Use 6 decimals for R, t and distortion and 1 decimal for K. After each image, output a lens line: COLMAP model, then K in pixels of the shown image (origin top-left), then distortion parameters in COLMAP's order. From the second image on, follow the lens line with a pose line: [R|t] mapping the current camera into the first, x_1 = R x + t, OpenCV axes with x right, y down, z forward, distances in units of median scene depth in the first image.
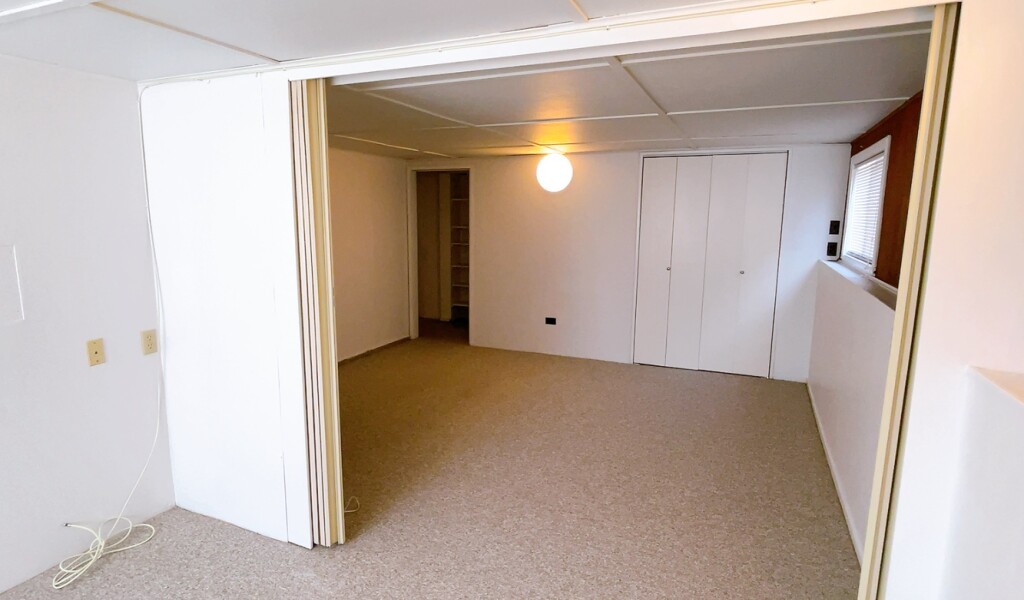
lens RADIAL K [[563.7, 0, 502.6], [0, 563.7, 301.6], [0, 0, 1]] dist [0.000825, -0.000293]
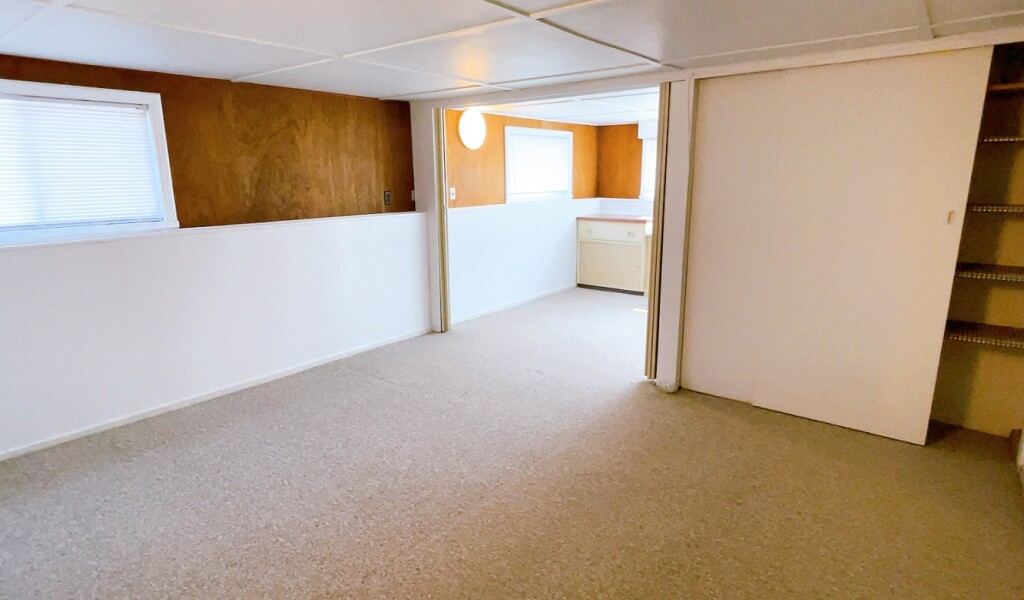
lens RADIAL K [[563.7, 0, 502.6], [0, 563.7, 301.6], [0, 0, 1]] dist [0.000825, -0.000293]
pose [[-0.968868, -0.051461, 0.242172, -0.131125], [0.042266, 0.929420, 0.366596, -0.180641], [-0.243945, 0.365418, -0.898310, 1.189359]]
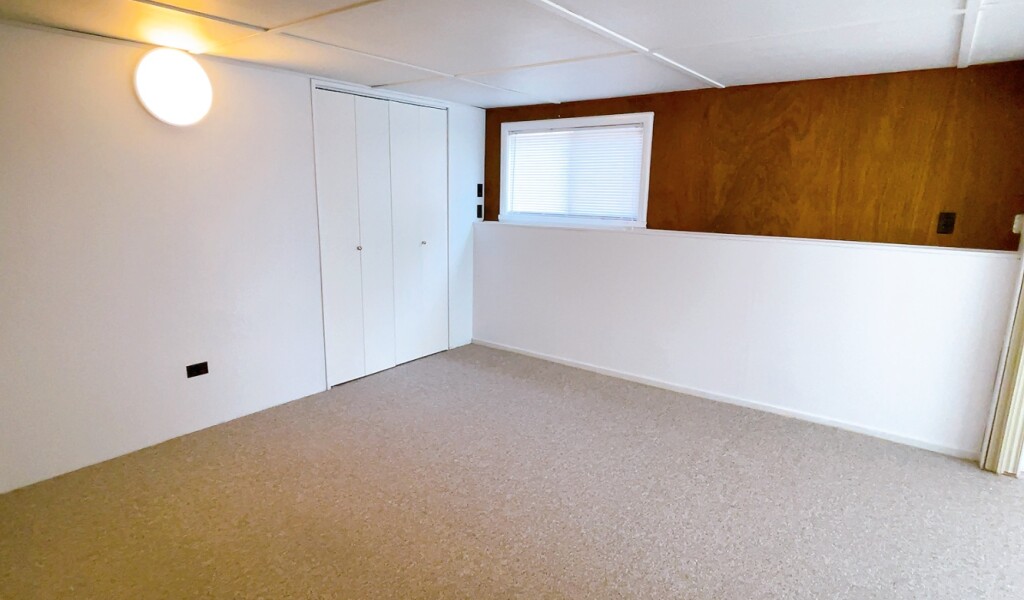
lens RADIAL K [[563.7, 0, 502.6], [0, 563.7, 301.6], [0, 0, 1]] dist [0.000825, -0.000293]
pose [[0.230833, -0.196793, 0.952884, -0.391844], [0.137996, 0.976055, 0.168149, -0.089465], [-0.963158, 0.092680, 0.252462, 0.643785]]
